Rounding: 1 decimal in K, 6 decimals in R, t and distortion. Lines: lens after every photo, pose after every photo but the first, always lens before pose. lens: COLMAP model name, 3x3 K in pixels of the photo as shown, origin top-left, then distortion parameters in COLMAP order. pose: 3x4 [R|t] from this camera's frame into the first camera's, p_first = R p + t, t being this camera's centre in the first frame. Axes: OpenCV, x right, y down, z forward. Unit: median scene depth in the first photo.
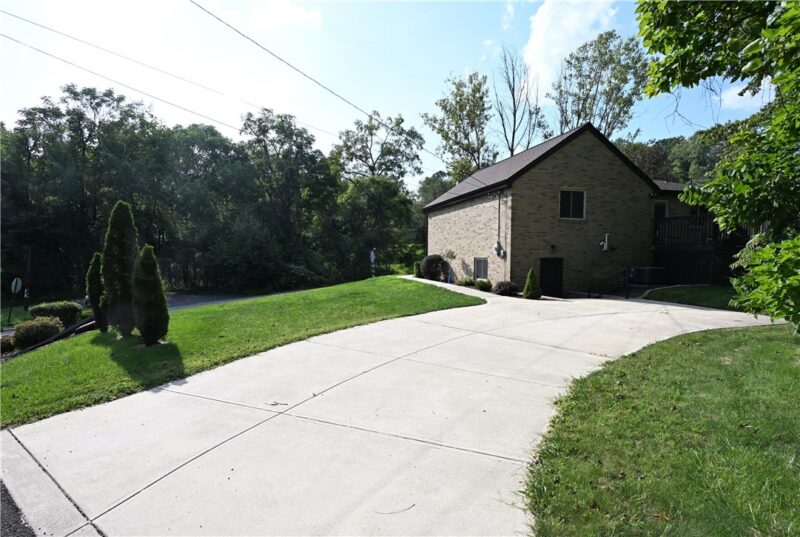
lens RADIAL K [[398.0, 0, 399.7], [0, 398.0, 267.1], [0, 0, 1]] dist [-0.000296, 0.000004]
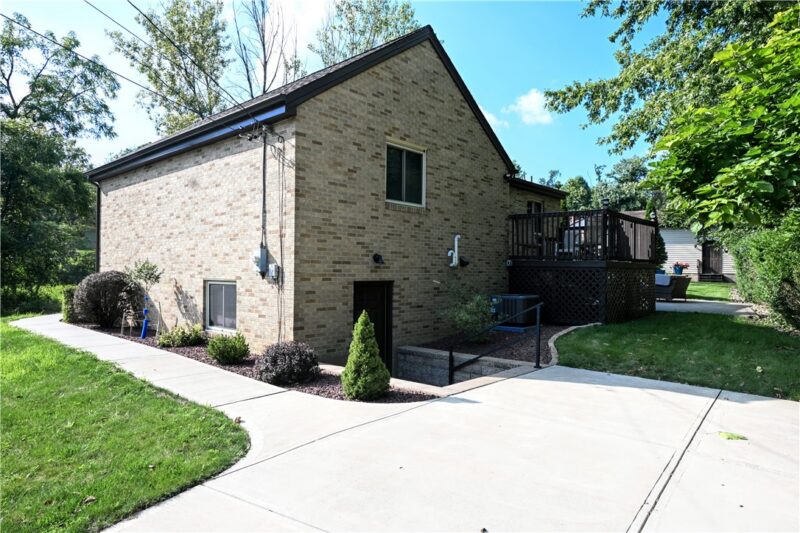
lens RADIAL K [[520.1, 0, 400.1], [0, 520.1, 270.6], [0, 0, 1]] dist [0.003706, 0.000371]
pose [[0.854722, 0.003833, 0.519071, 0.062540], [0.009959, 0.999668, -0.023779, -0.015135], [-0.518990, 0.025494, 0.854400, 0.334252]]
